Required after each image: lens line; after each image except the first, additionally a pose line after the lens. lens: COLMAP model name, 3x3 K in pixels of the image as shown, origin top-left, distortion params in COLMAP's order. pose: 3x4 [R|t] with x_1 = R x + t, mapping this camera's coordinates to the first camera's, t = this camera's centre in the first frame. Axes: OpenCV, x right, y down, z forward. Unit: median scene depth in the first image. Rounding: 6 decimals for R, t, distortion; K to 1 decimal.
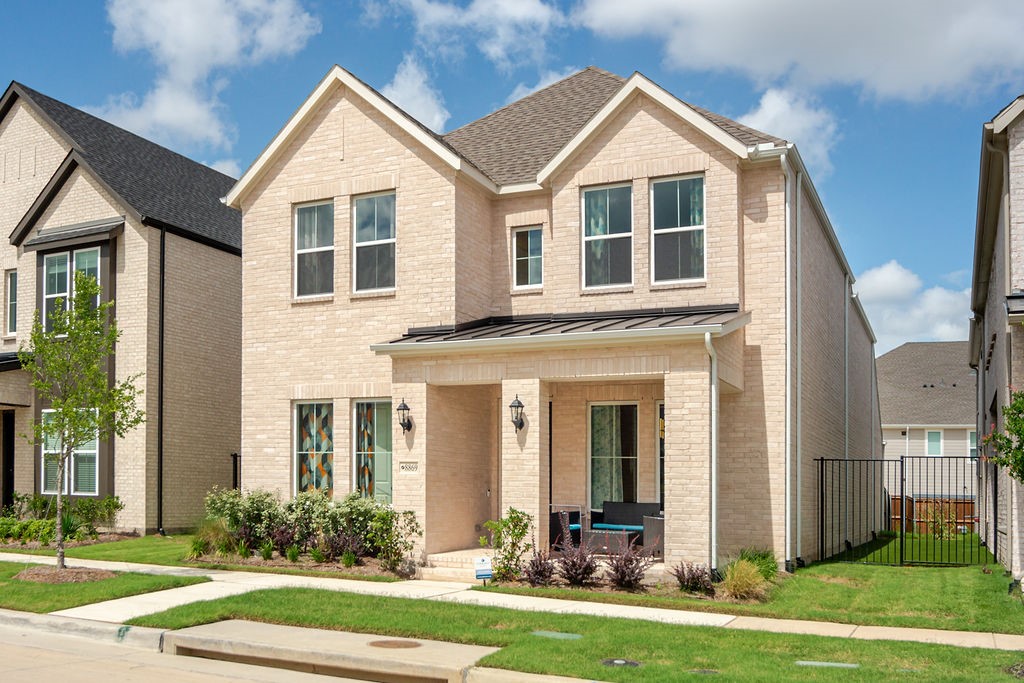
lens RADIAL K [[521.4, 0, 552.2], [0, 521.4, 331.3], [0, 0, 1]] dist [-0.006769, 0.001132]
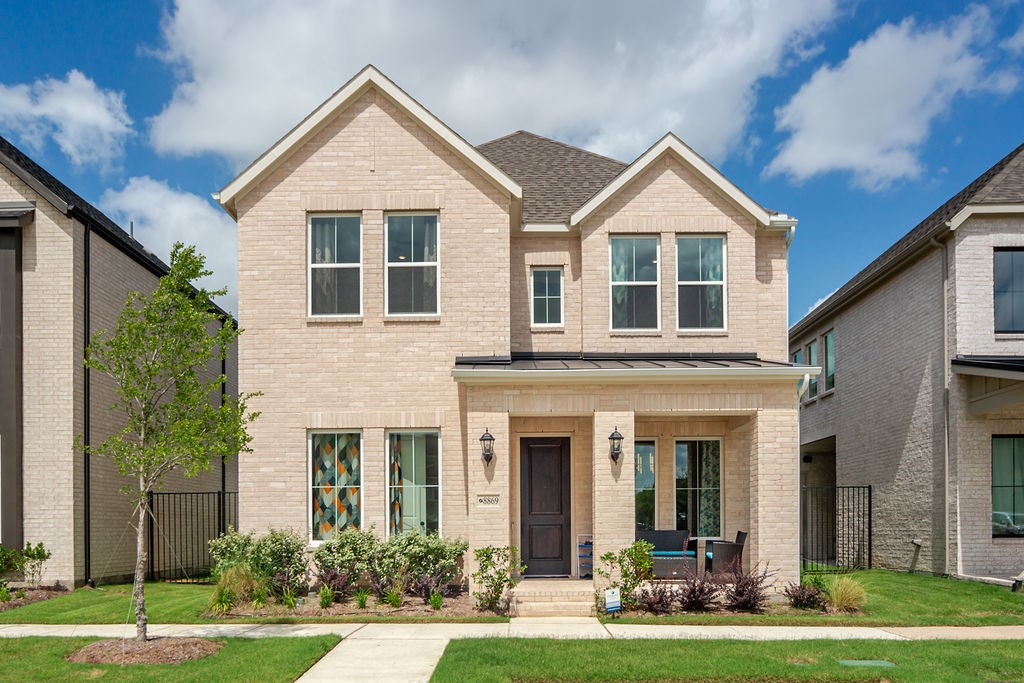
lens RADIAL K [[467.4, 0, 534.8], [0, 467.4, 388.8], [0, 0, 1]] dist [-0.004151, 0.001235]
pose [[0.967413, 0.045050, 0.249164, -0.331430], [-0.049677, 0.998689, 0.012310, 0.033573], [-0.248282, -0.024286, 0.968383, 0.124044]]
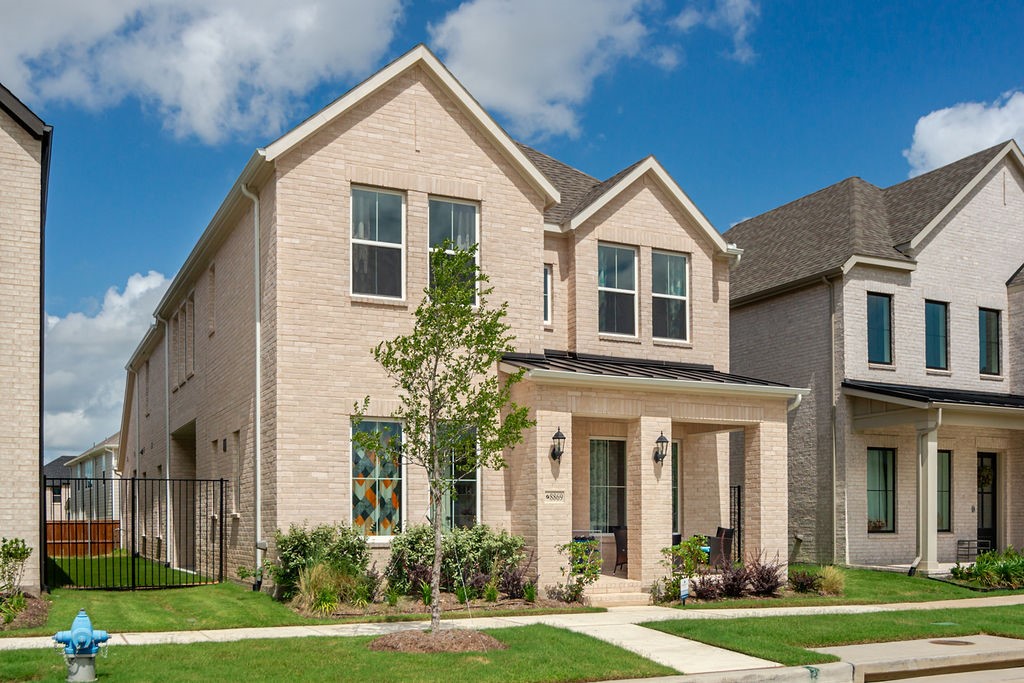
lens RADIAL K [[521.4, 0, 446.9], [0, 521.4, 354.2], [0, 0, 1]] dist [-0.006769, 0.001132]
pose [[0.871958, 0.128497, 0.472417, -0.757669], [-0.128209, 0.991199, -0.032966, 0.040772], [-0.472495, -0.031823, 0.880759, 0.184903]]
